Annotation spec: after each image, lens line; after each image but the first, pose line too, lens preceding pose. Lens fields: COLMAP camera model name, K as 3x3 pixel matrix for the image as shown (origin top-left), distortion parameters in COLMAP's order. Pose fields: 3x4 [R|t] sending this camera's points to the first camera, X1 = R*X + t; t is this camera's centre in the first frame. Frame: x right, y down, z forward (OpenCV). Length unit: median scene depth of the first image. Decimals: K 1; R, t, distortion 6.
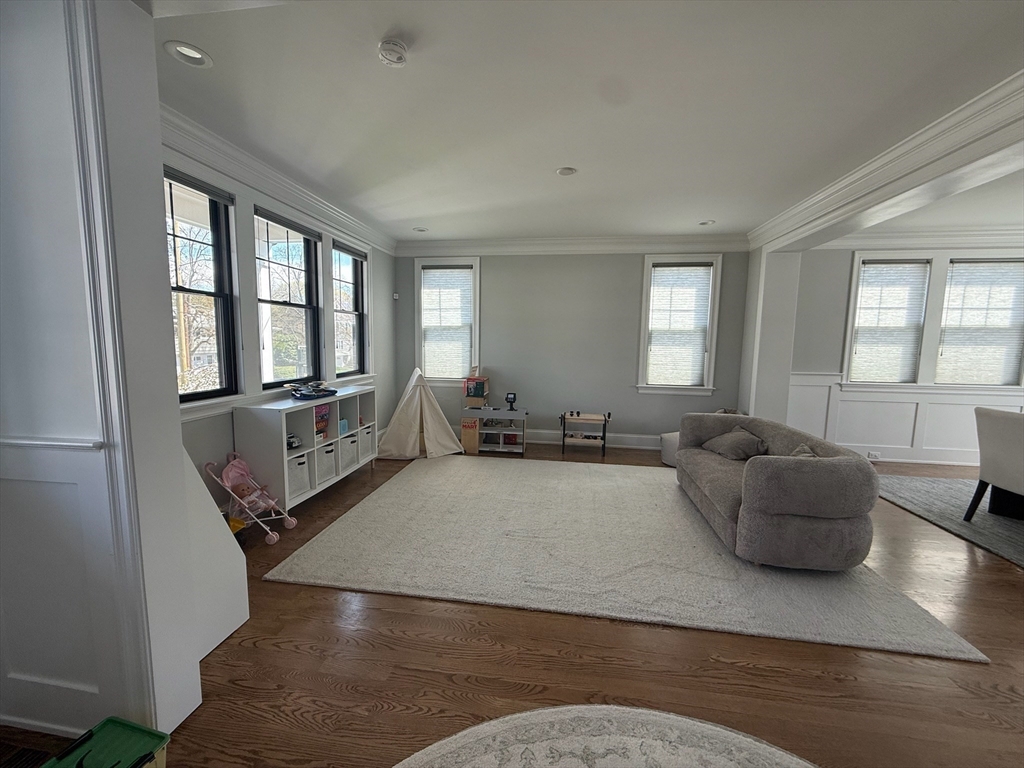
lens RADIAL K [[415.9, 0, 512.0], [0, 415.9, 384.0], [0, 0, 1]] dist [-0.000589, 0.000029]
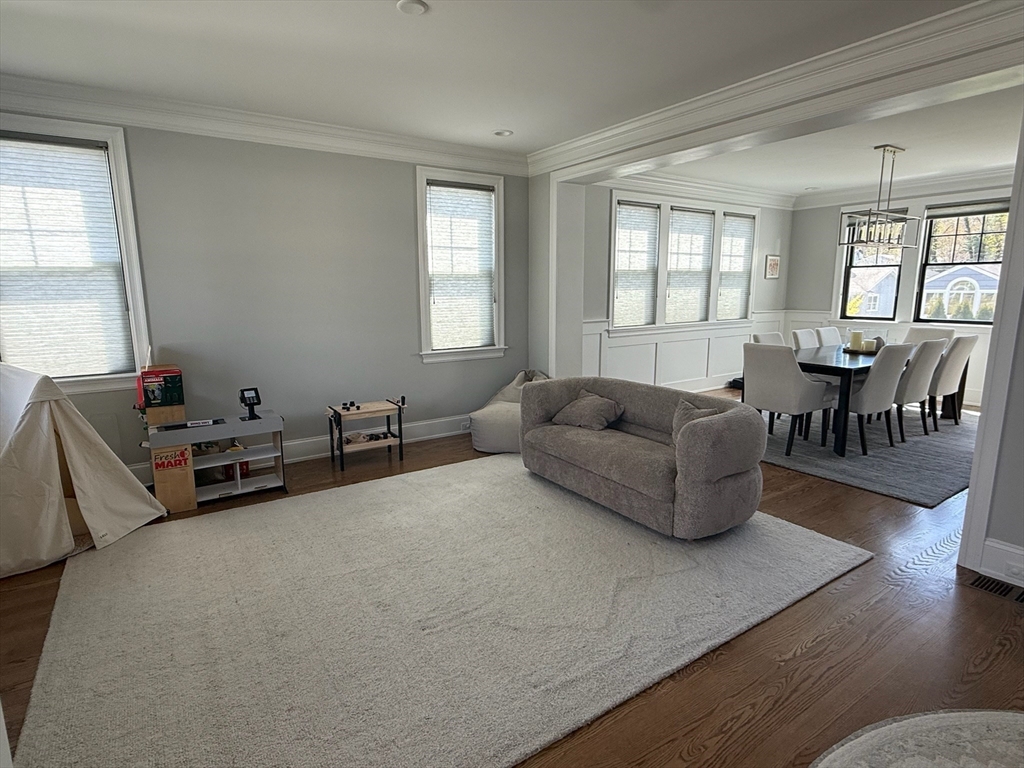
lens RADIAL K [[551.1, 0, 512.0], [0, 551.1, 384.0], [0, 0, 1]] dist [0.002126, 0.000083]
pose [[0.735568, -0.136751, 0.663505, -0.235264], [0.087974, 0.990403, 0.106598, -0.032862], [-0.671714, -0.020039, 0.740539, 0.205142]]
